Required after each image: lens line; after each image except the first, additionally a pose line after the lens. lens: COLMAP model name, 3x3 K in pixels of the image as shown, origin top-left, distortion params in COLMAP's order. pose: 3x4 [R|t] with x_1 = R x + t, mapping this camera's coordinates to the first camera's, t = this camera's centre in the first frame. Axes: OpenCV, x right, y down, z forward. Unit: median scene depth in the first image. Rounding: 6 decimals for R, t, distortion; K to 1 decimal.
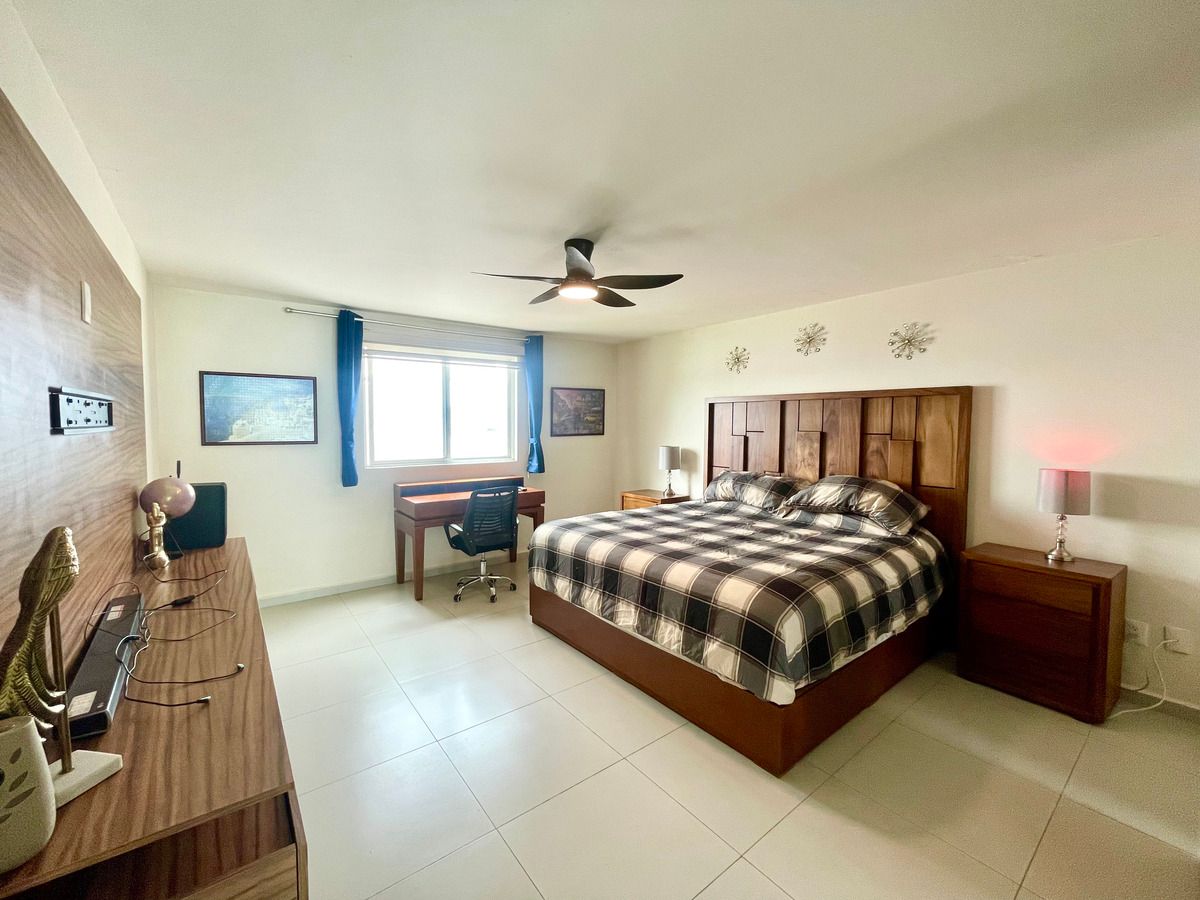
lens RADIAL K [[488.5, 0, 595.4], [0, 488.5, 442.0], [0, 0, 1]] dist [-0.003339, 0.000260]
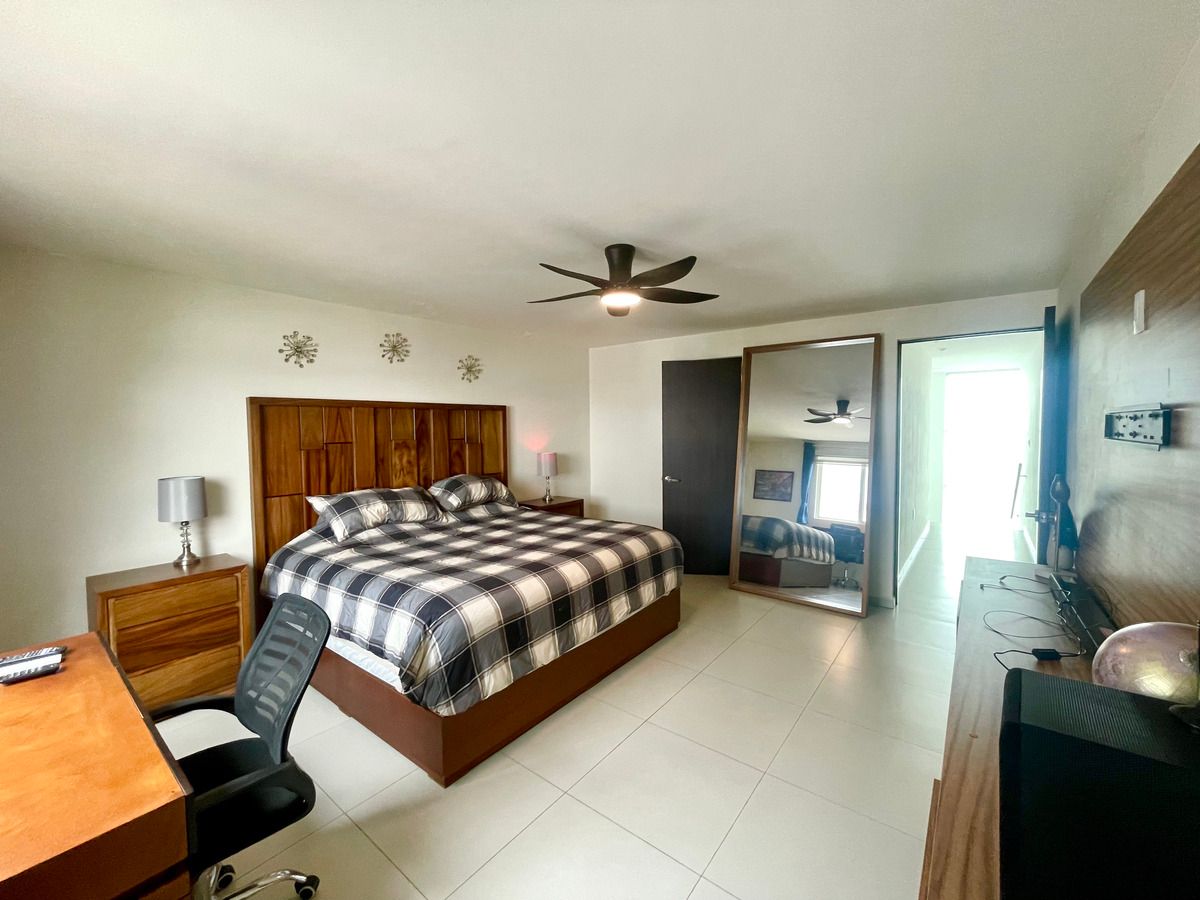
lens RADIAL K [[488.5, 0, 595.6], [0, 488.5, 453.2], [0, 0, 1]] dist [-0.003339, 0.000260]
pose [[-0.239452, -0.058431, 0.969148, -0.760646], [0.046732, 0.996337, 0.071617, -0.057222], [-0.969783, 0.062439, -0.235844, 1.016217]]
